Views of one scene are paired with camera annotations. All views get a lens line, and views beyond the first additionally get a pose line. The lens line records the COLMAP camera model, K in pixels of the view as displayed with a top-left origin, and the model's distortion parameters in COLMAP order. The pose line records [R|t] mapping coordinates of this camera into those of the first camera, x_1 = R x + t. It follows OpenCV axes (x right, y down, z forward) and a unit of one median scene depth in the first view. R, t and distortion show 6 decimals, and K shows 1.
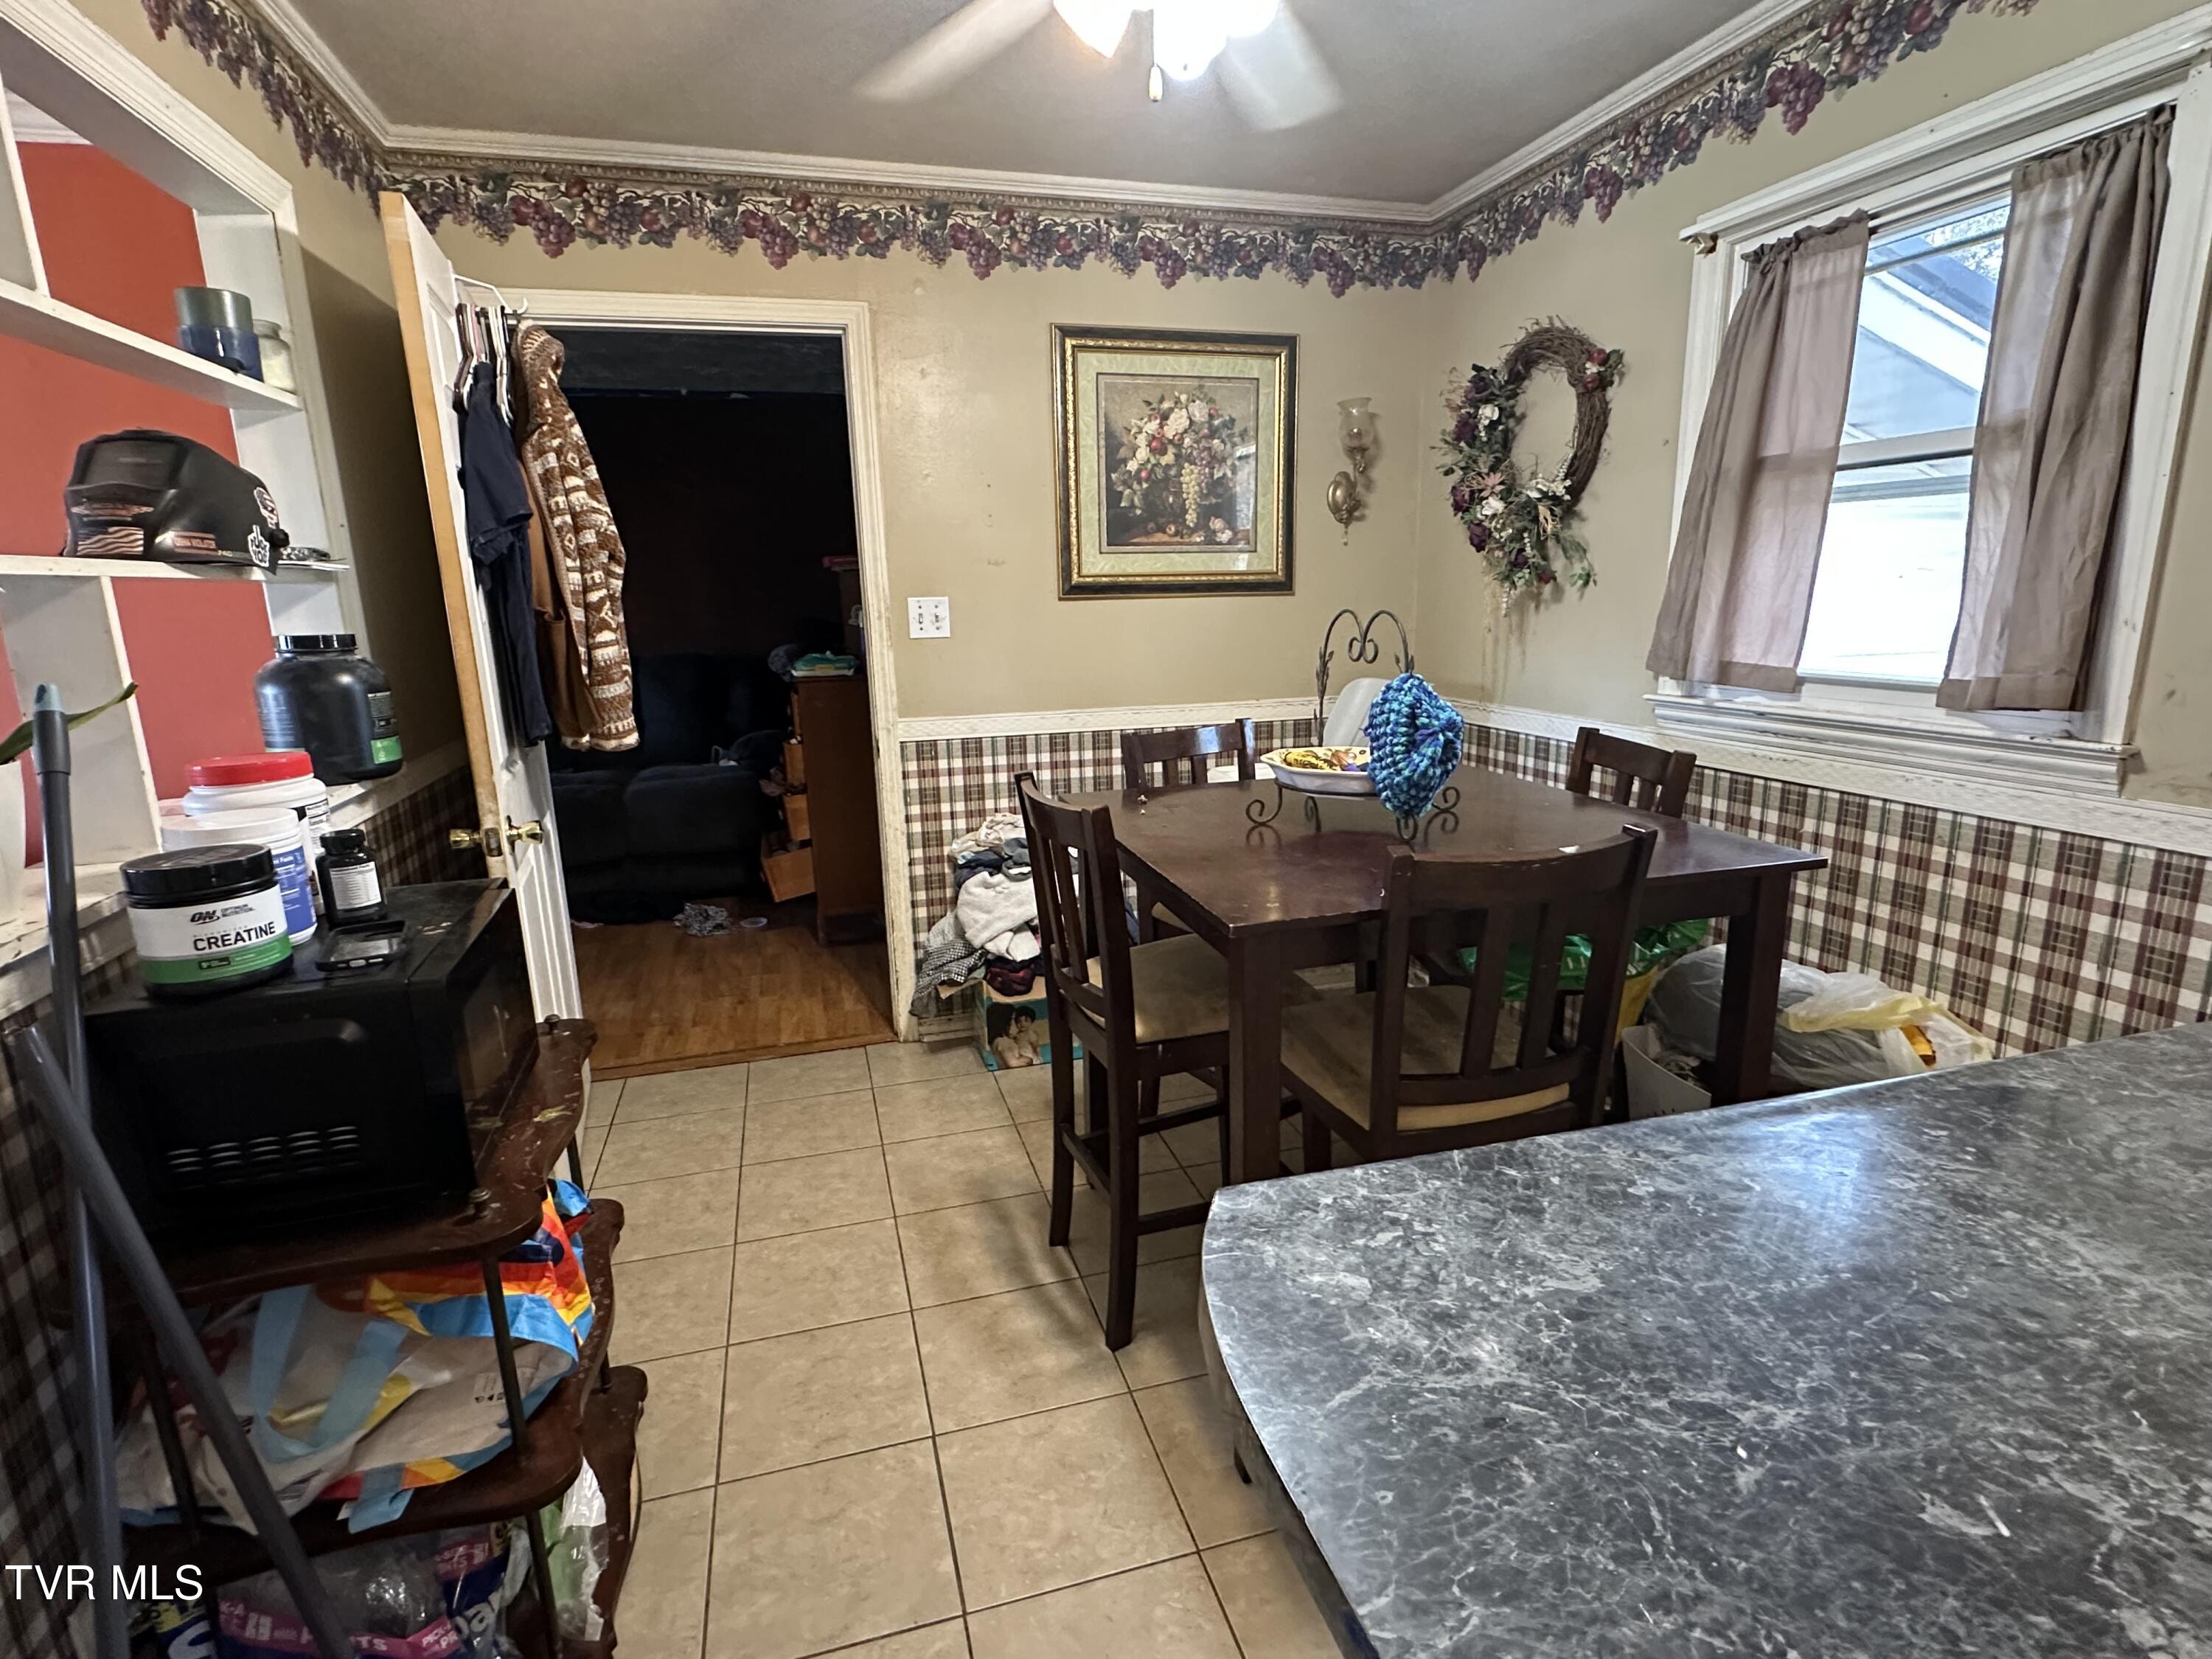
lens RADIAL K [[1108.4, 0, 1105.0], [0, 1108.4, 841.3], [0, 0, 1]] dist [-0.004689, -0.000795]
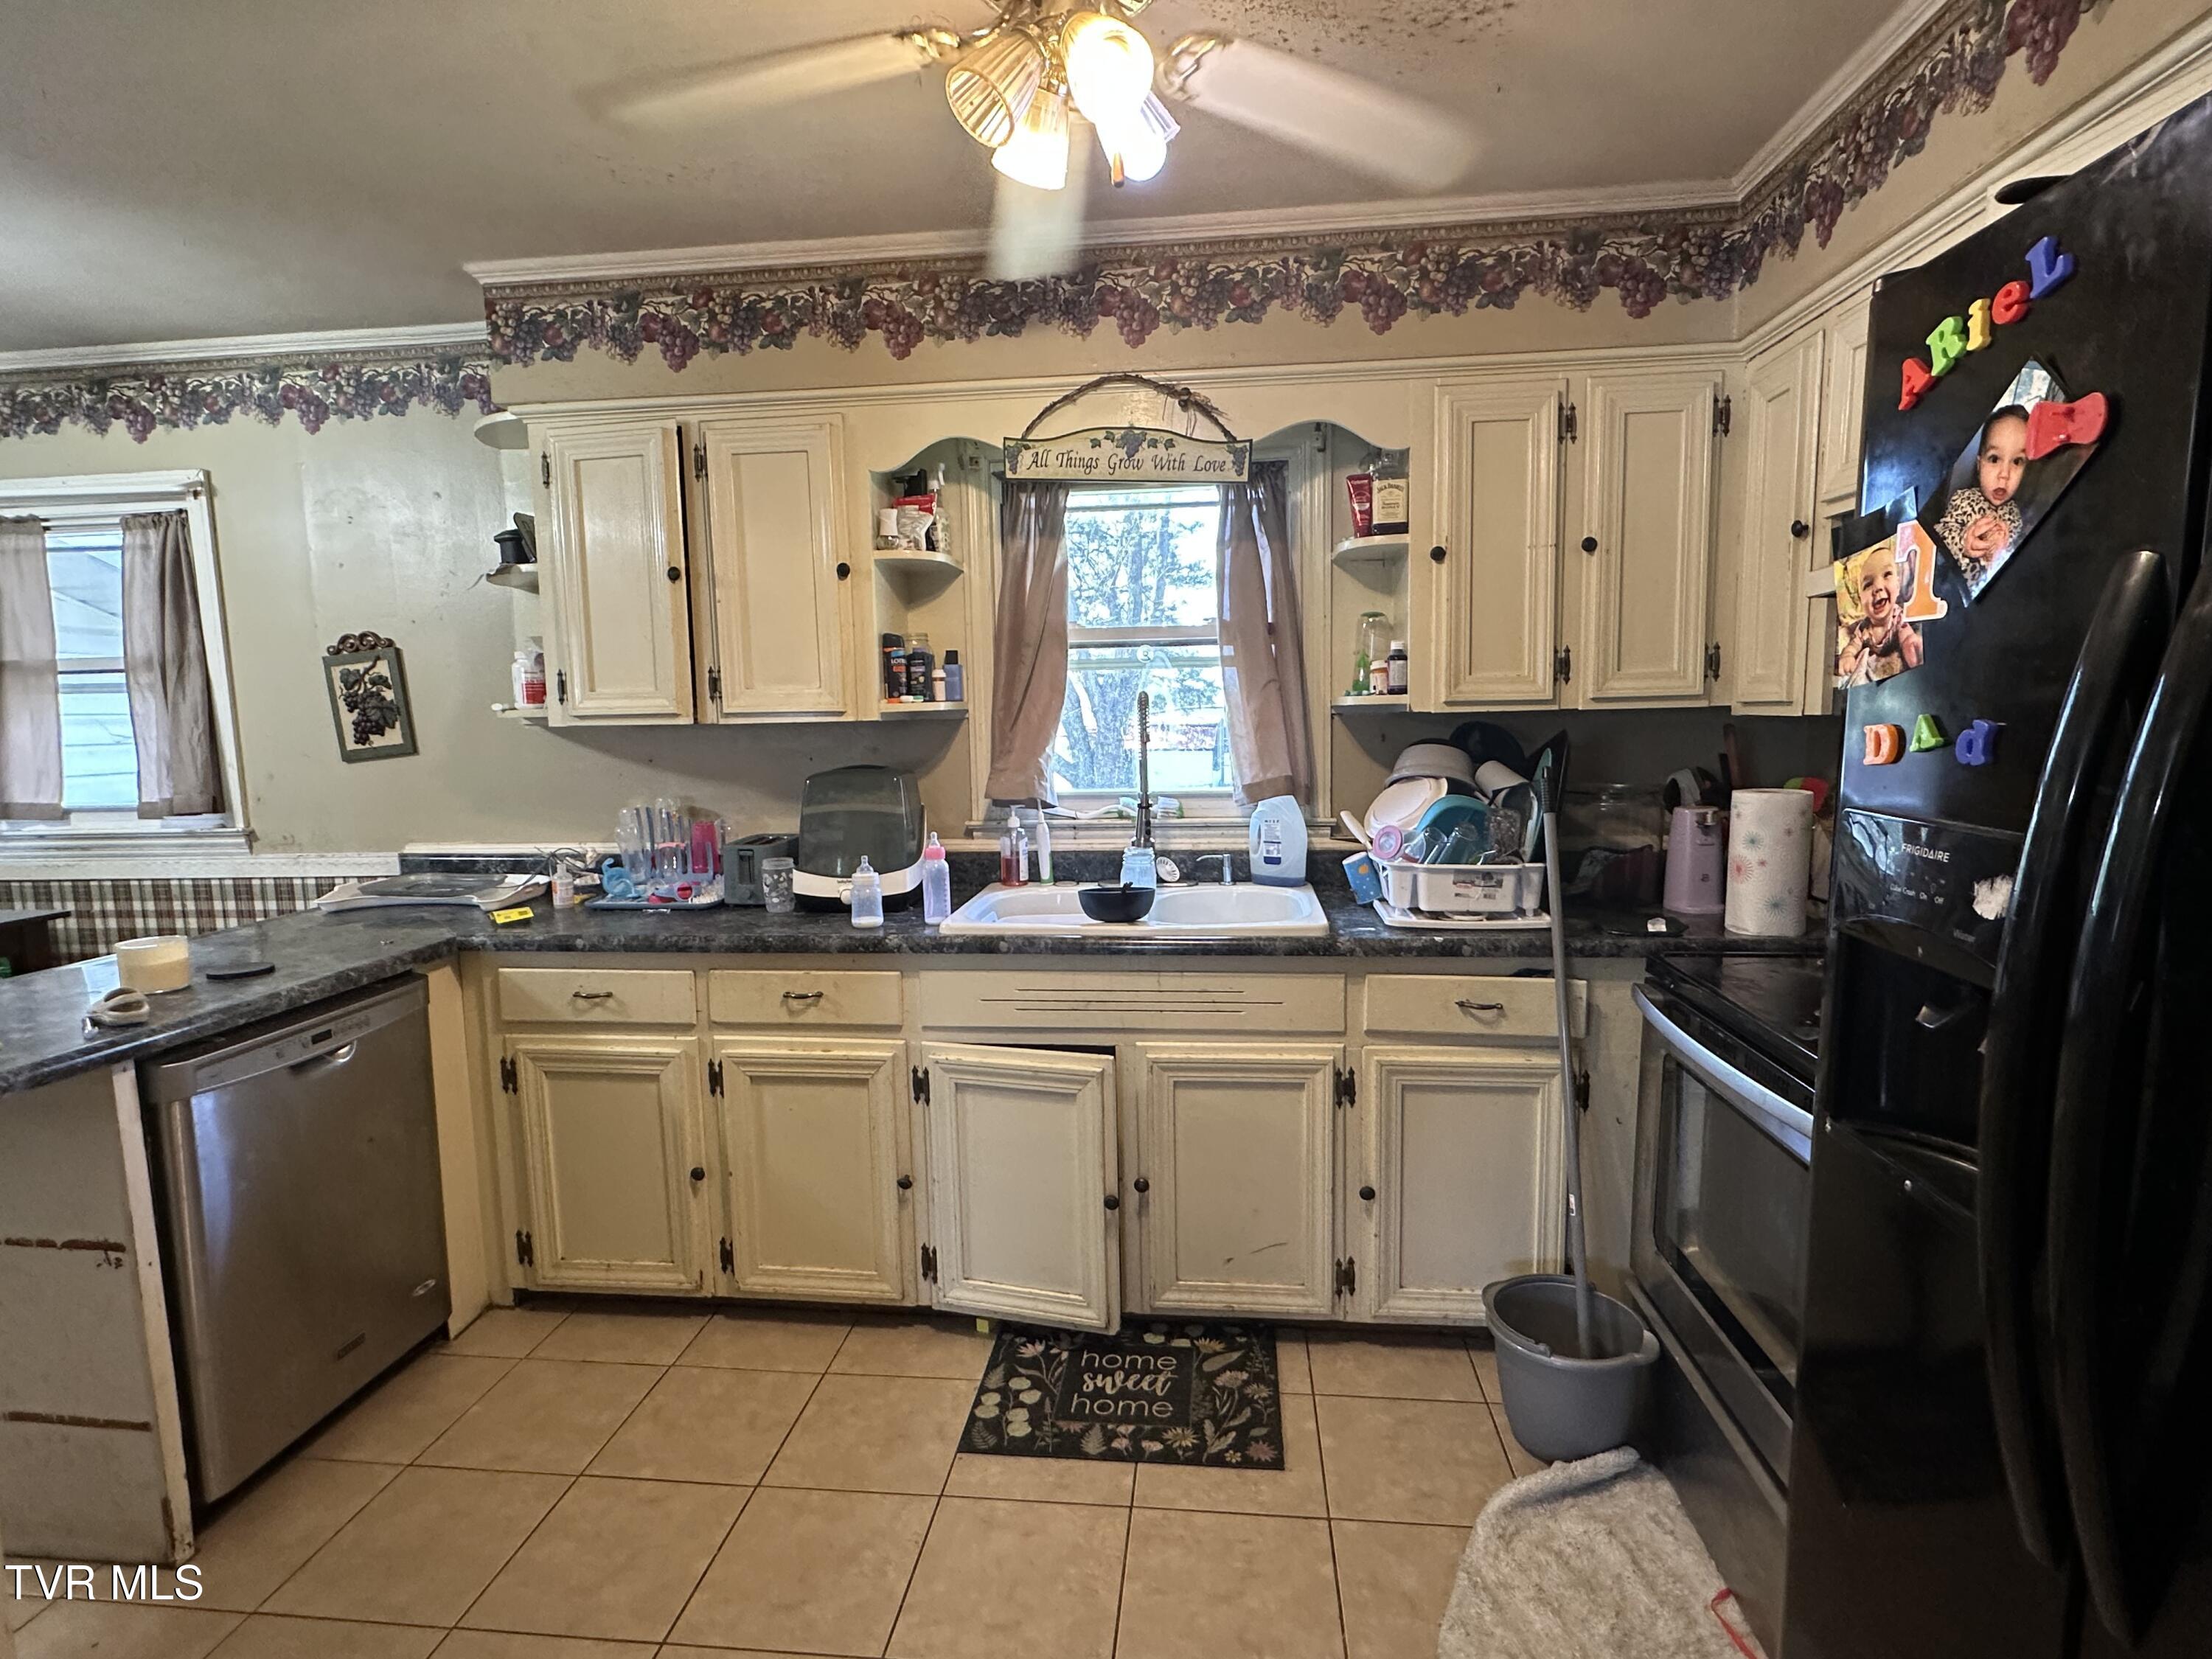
lens RADIAL K [[1108.4, 0, 1103.8], [0, 1108.4, 841.7], [0, 0, 1]] dist [-0.004689, -0.000795]
pose [[0.373495, -0.092177, 0.923041, -0.263541], [0.219468, 0.975582, 0.008619, 0.226695], [-0.901296, 0.199359, 0.384605, -0.982752]]
